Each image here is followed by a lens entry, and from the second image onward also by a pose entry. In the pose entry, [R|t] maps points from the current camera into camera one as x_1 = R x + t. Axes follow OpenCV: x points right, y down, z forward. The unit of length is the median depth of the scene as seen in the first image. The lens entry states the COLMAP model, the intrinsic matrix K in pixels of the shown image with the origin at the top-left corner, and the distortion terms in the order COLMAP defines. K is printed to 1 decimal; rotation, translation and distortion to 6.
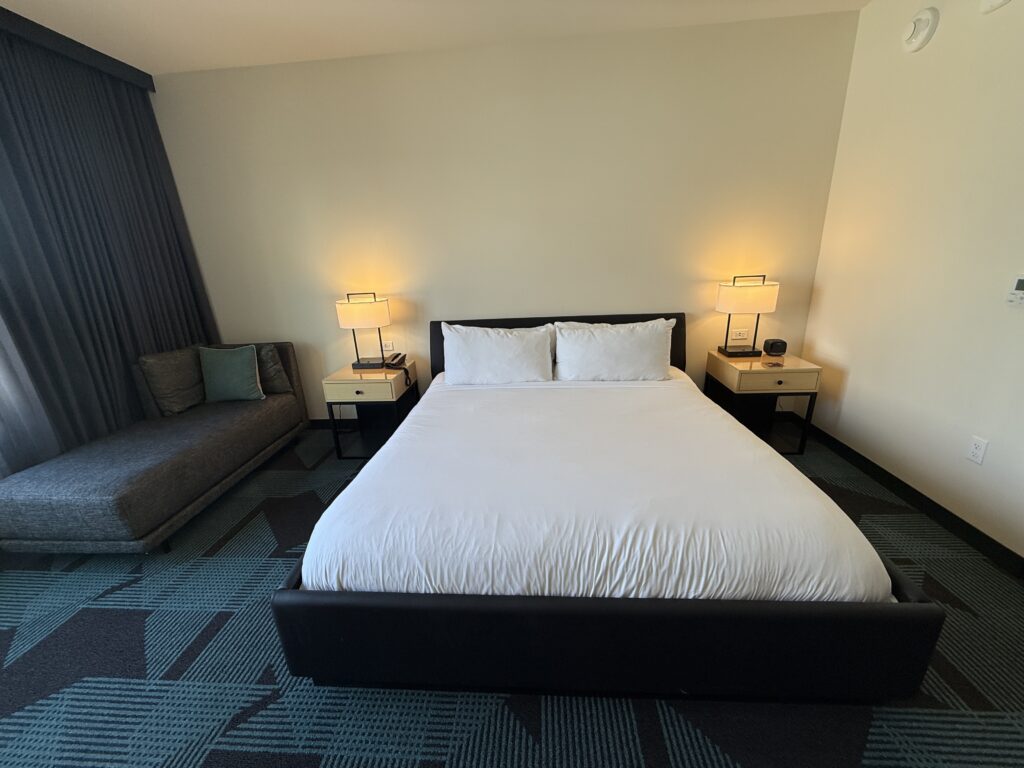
lens RADIAL K [[409.5, 0, 512.0], [0, 409.5, 384.0], [0, 0, 1]] dist [-0.000442, 0.000110]
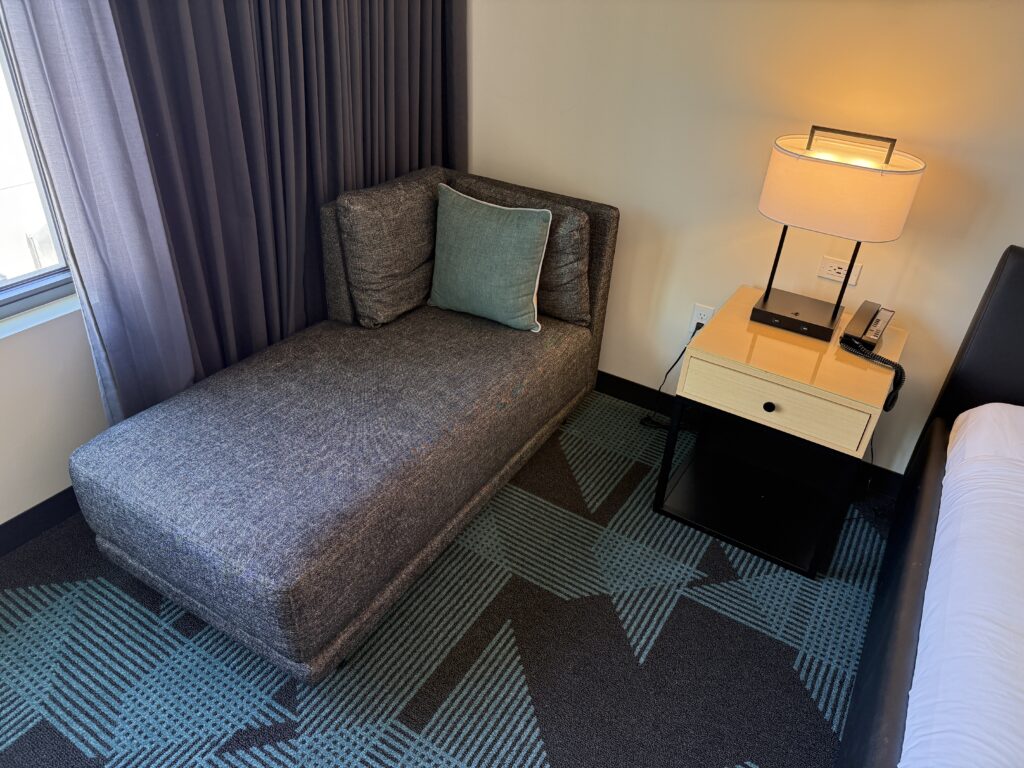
lens RADIAL K [[713.2, 0, 512.0], [0, 713.2, 384.0], [0, 0, 1]] dist [0.095635, -0.141282]
pose [[0.883217, 0.329032, -0.334164, -0.383766], [-0.234428, 0.926907, 0.293064, -0.147638], [0.406167, -0.180502, 0.895794, 0.302529]]
